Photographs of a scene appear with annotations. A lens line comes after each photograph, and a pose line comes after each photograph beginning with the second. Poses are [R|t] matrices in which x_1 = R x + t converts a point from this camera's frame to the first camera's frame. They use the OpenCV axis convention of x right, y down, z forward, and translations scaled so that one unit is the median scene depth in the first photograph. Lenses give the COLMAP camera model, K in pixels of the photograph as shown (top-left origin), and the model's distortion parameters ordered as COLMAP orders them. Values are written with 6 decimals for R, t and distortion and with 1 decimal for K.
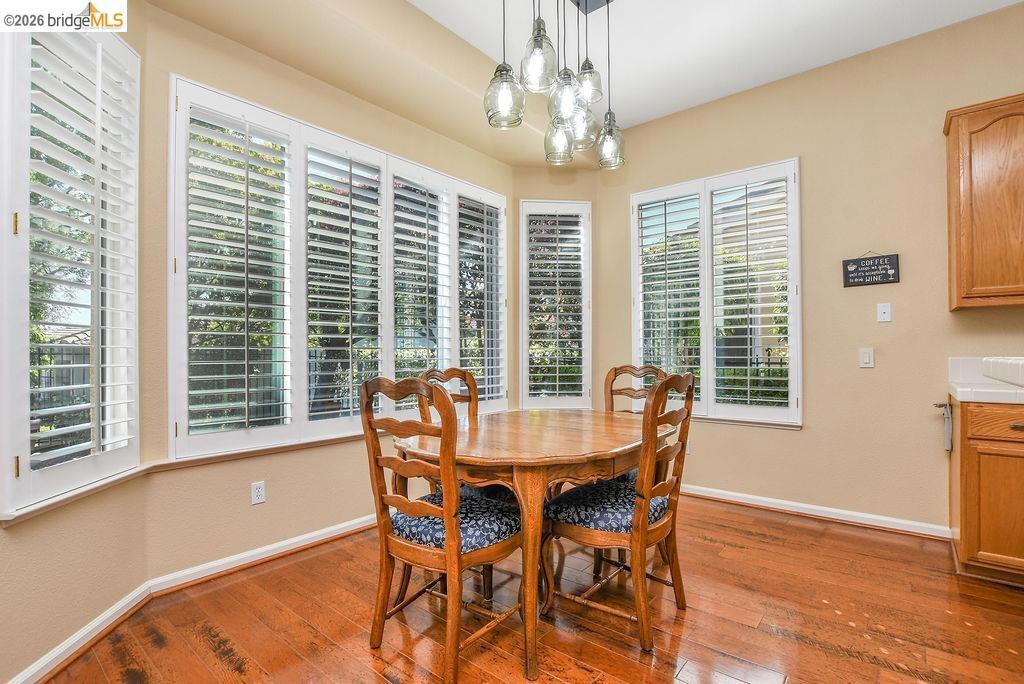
lens RADIAL K [[483.9, 0, 505.0], [0, 483.9, 349.5], [0, 0, 1]] dist [-0.029862, 0.000001]
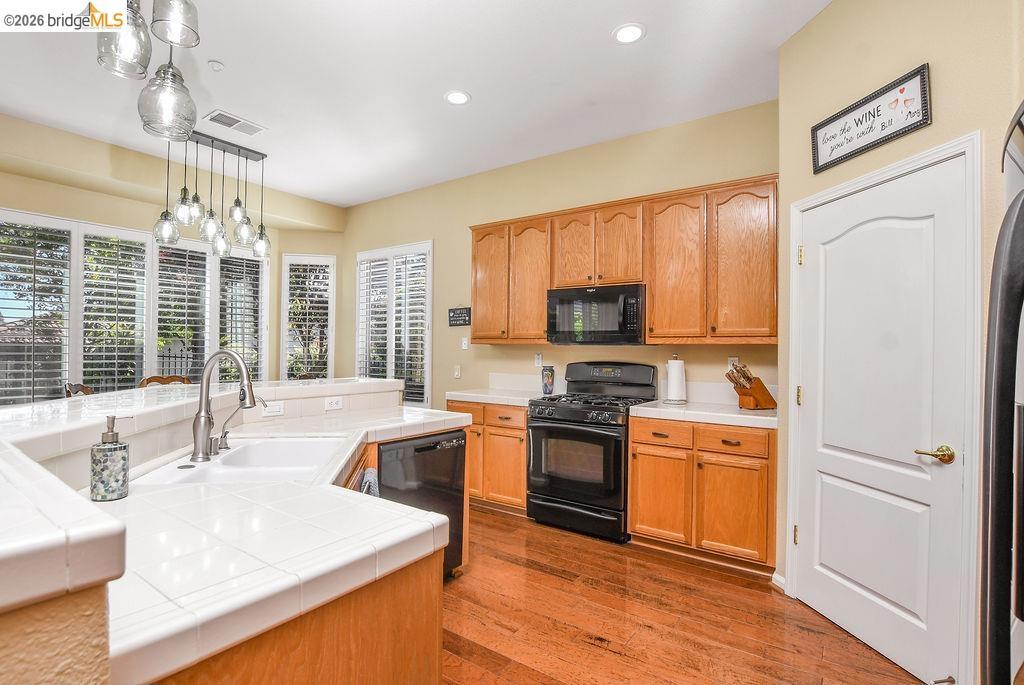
lens RADIAL K [[483.9, 0, 505.0], [0, 483.9, 350.0], [0, 0, 1]] dist [-0.029862, 0.000001]
pose [[0.995947, 0.014400, 0.088781, 0.714393], [-0.014508, 0.999895, 0.000573, -0.053242], [-0.088763, -0.001859, 0.996051, -0.572140]]
